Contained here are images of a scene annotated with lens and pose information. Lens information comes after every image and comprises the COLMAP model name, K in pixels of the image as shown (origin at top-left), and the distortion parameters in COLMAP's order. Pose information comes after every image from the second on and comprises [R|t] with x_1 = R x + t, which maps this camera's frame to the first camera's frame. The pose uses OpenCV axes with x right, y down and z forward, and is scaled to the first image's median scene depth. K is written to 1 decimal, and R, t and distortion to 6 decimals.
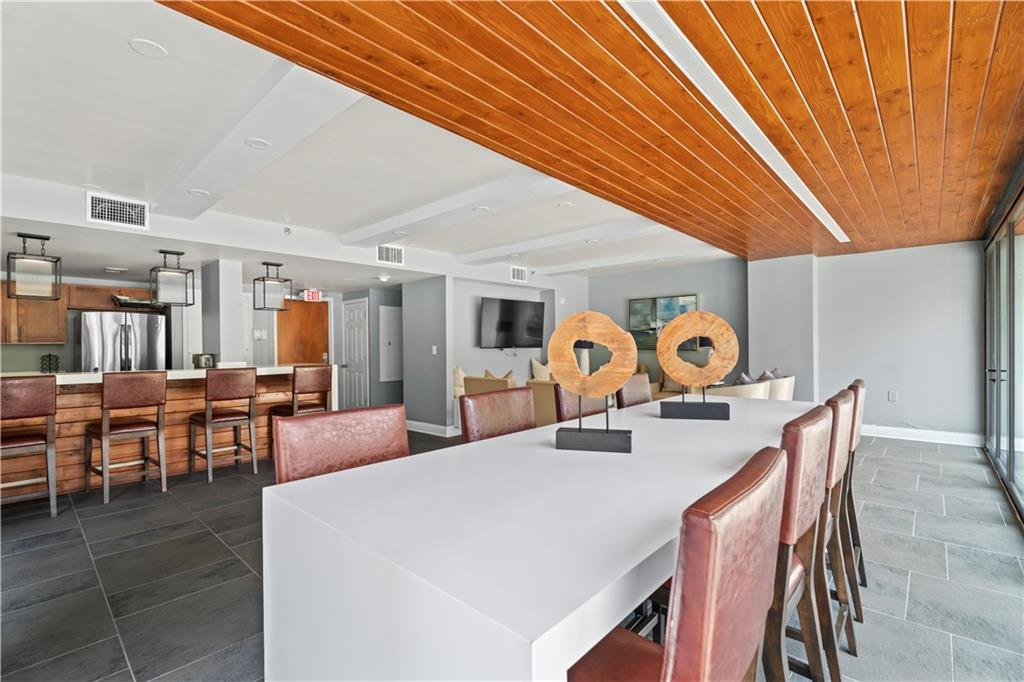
lens RADIAL K [[454.9, 0, 509.4], [0, 454.9, 343.3], [0, 0, 1]] dist [-0.000786, -0.000897]
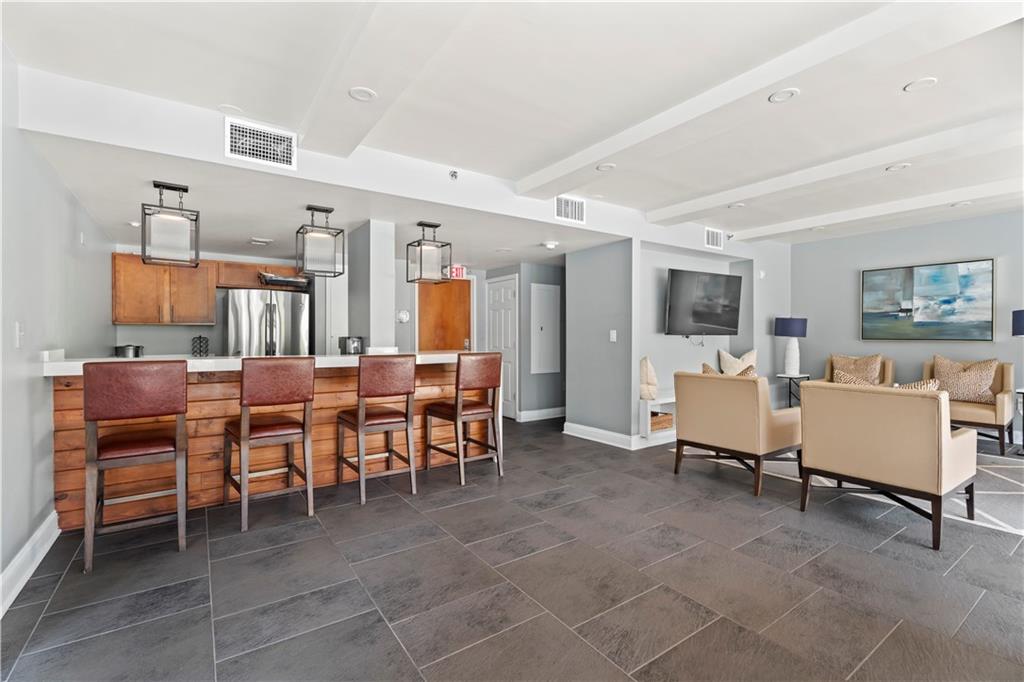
lens RADIAL K [[456.4, 0, 507.0], [0, 456.4, 332.7], [0, 0, 1]] dist [-0.000689, -0.000441]
pose [[0.974216, 0.007152, -0.225504, -0.207264], [-0.007706, 0.999969, -0.001580, 0.014845], [0.225486, 0.003277, 0.974241, 0.253263]]
